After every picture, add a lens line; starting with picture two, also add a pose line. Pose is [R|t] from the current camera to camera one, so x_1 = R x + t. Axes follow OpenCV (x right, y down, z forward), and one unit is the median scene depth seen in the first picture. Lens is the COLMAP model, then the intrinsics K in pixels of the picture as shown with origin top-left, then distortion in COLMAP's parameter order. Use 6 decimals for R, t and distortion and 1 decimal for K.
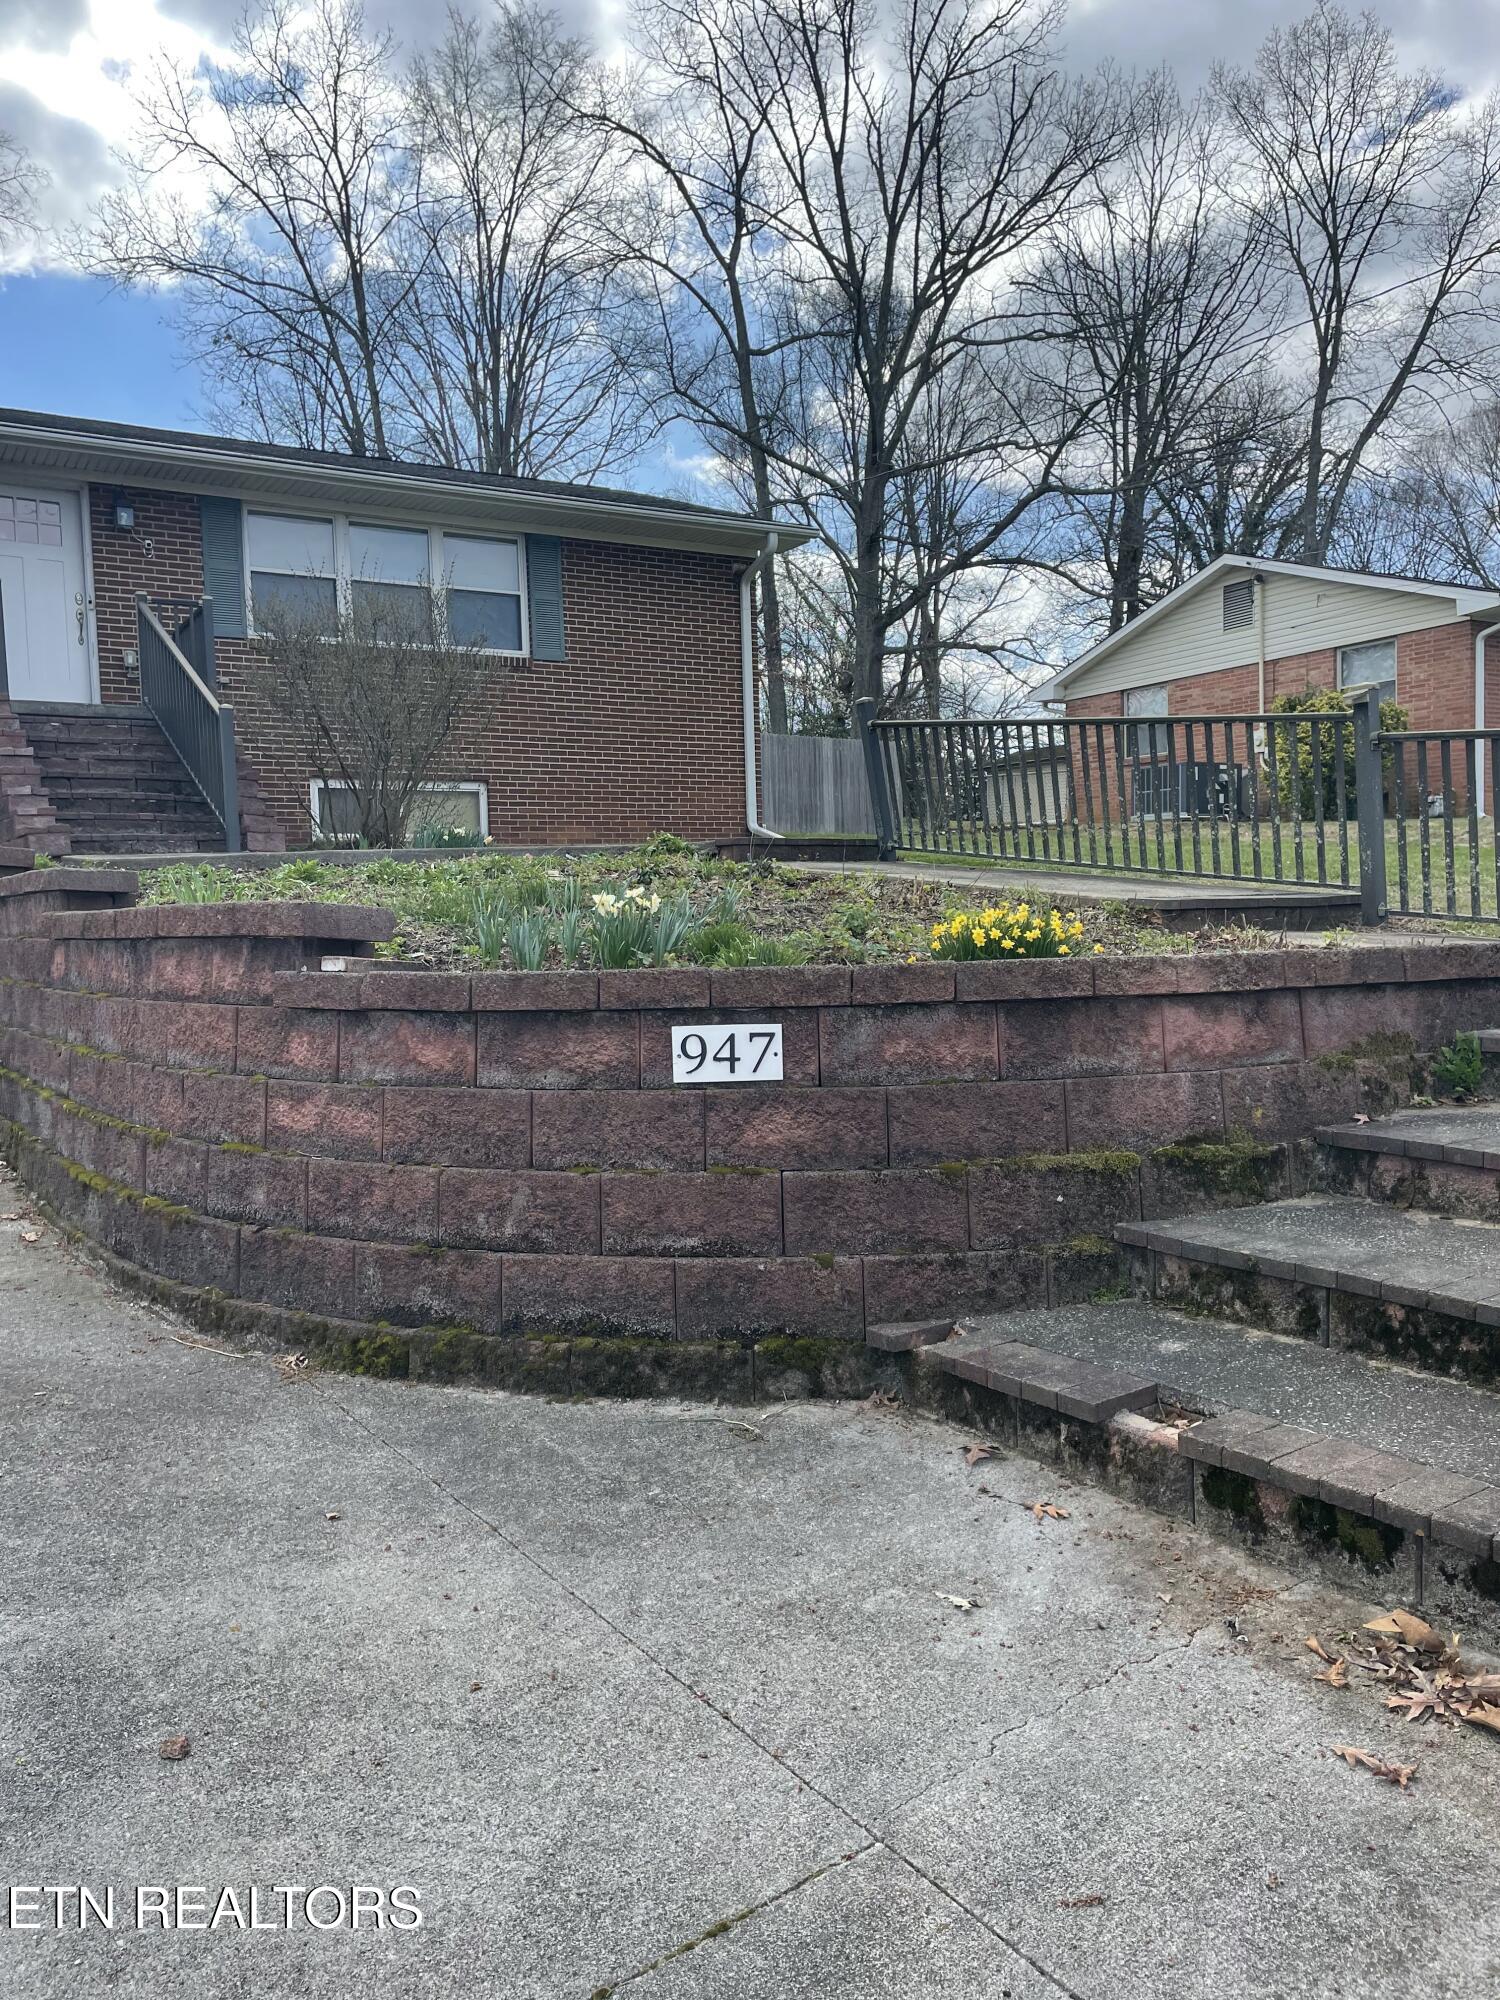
lens RADIAL K [[1515.5, 0, 750.0], [0, 1515.5, 1000.0], [0, 0, 1]] dist [0.103039, -0.132581]
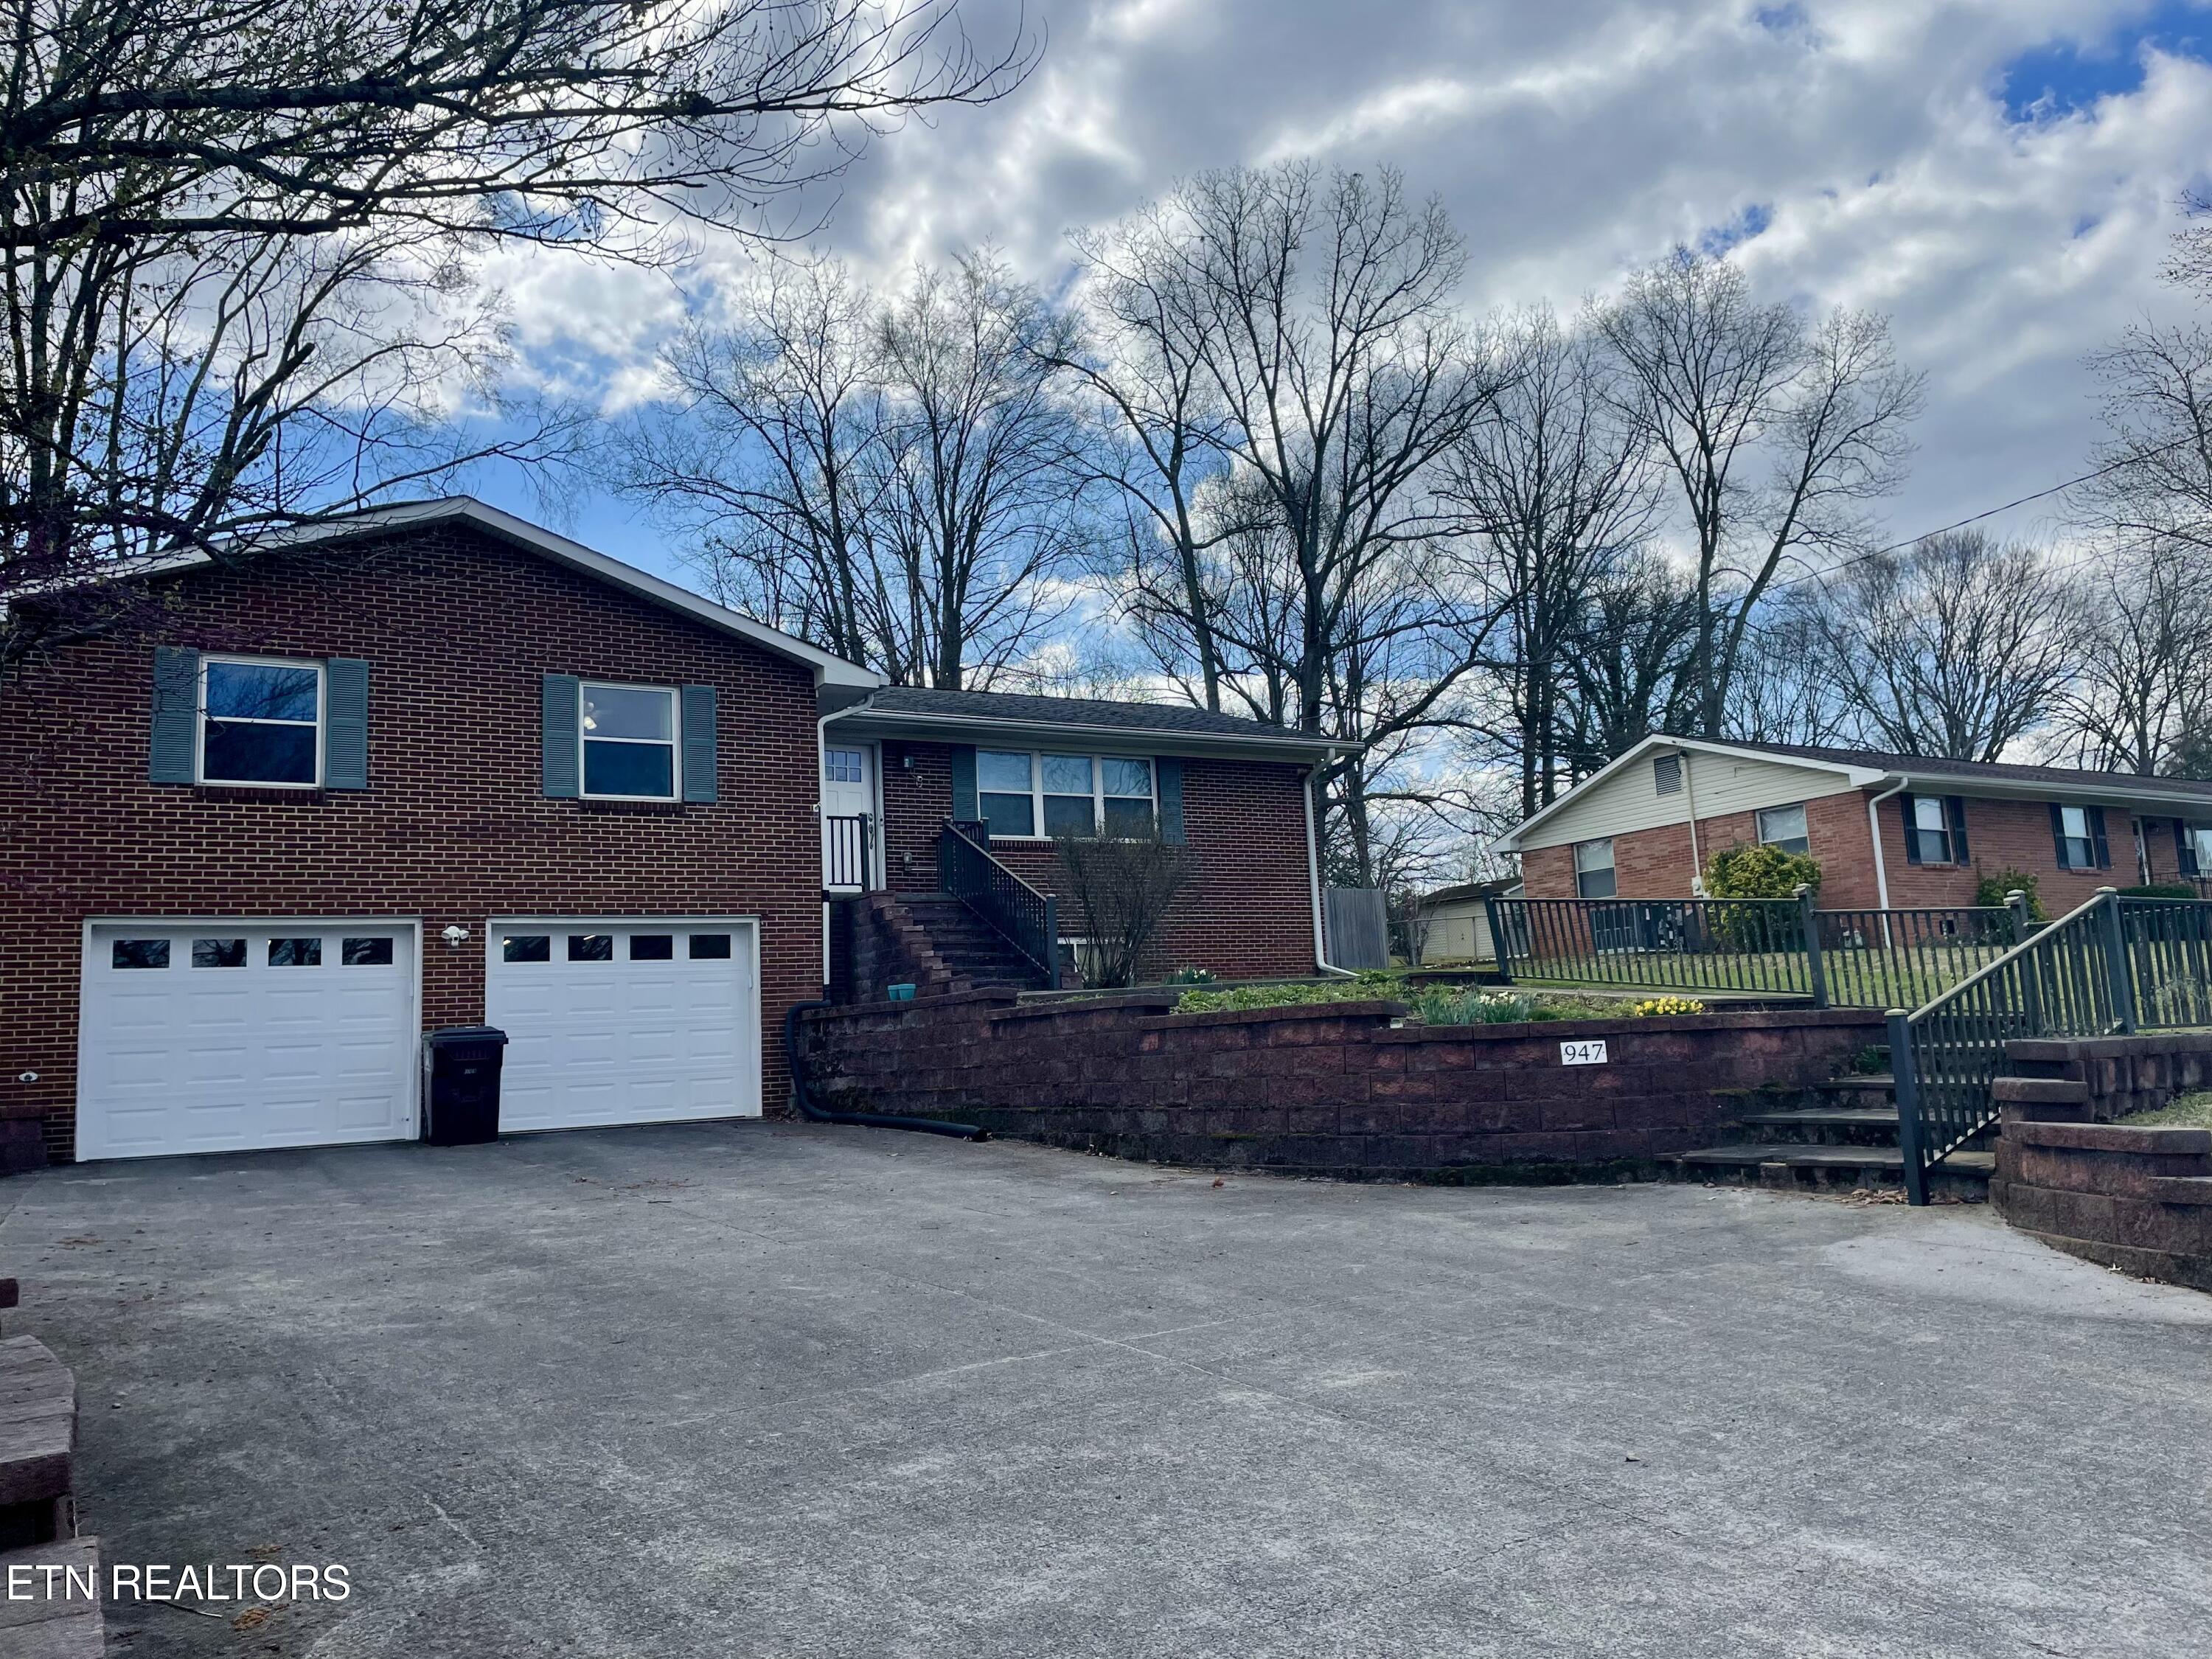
lens RADIAL K [[1676.2, 0, 1111.7], [0, 1676.2, 814.6], [0, 0, 1]] dist [0.103039, -0.132581]
pose [[0.999727, -0.022575, 0.005947, -0.126311], [0.023311, 0.979076, -0.202155, 0.030789], [-0.001258, 0.202238, 0.979336, -0.291188]]
